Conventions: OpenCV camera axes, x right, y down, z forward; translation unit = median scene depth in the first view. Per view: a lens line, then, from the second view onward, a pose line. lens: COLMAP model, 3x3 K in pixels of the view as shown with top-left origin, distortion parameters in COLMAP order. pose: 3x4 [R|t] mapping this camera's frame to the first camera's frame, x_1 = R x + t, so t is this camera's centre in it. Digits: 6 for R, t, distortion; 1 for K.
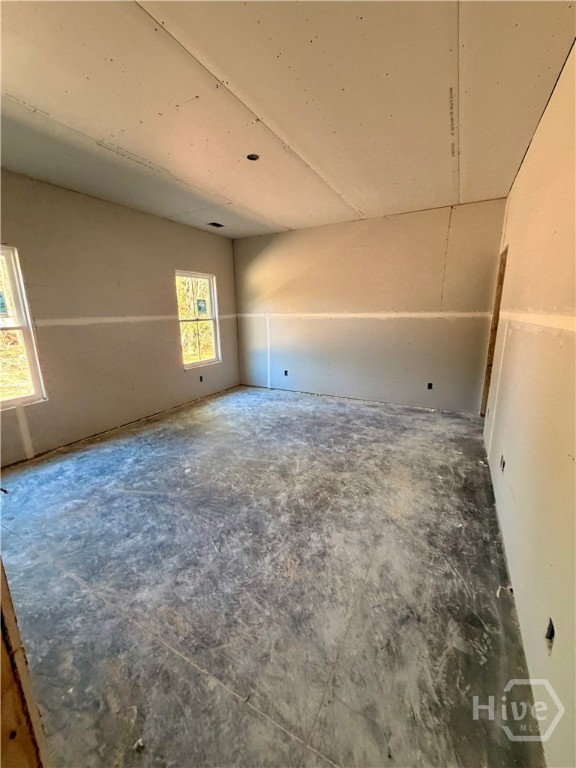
lens RADIAL K [[308.2, 0, 288.1], [0, 308.2, 378.7], [0, 0, 1]] dist [-0.001834, -0.000277]
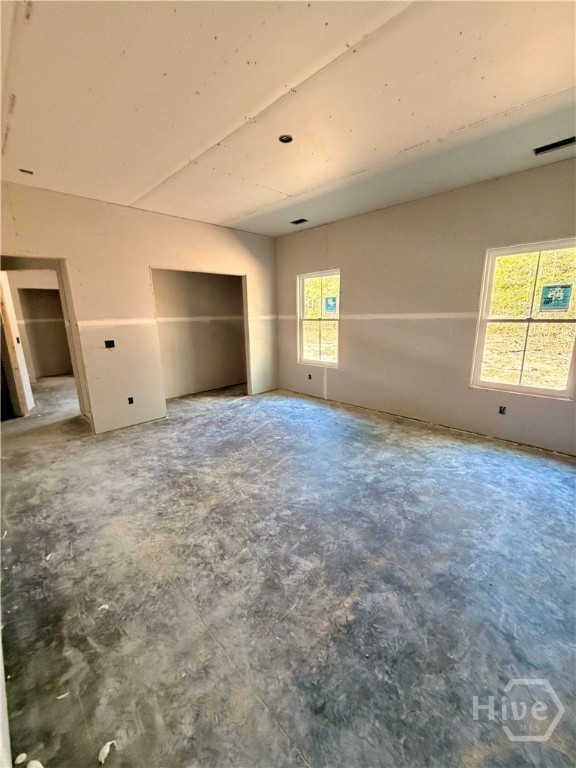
lens RADIAL K [[308.2, 0, 288.1], [0, 308.2, 378.7], [0, 0, 1]] dist [-0.001834, -0.000277]
pose [[-0.284246, 0.222567, -0.932560, 0.789613], [-0.181344, 0.942643, 0.280247, -0.293759], [0.941445, 0.248774, -0.227581, 1.266118]]
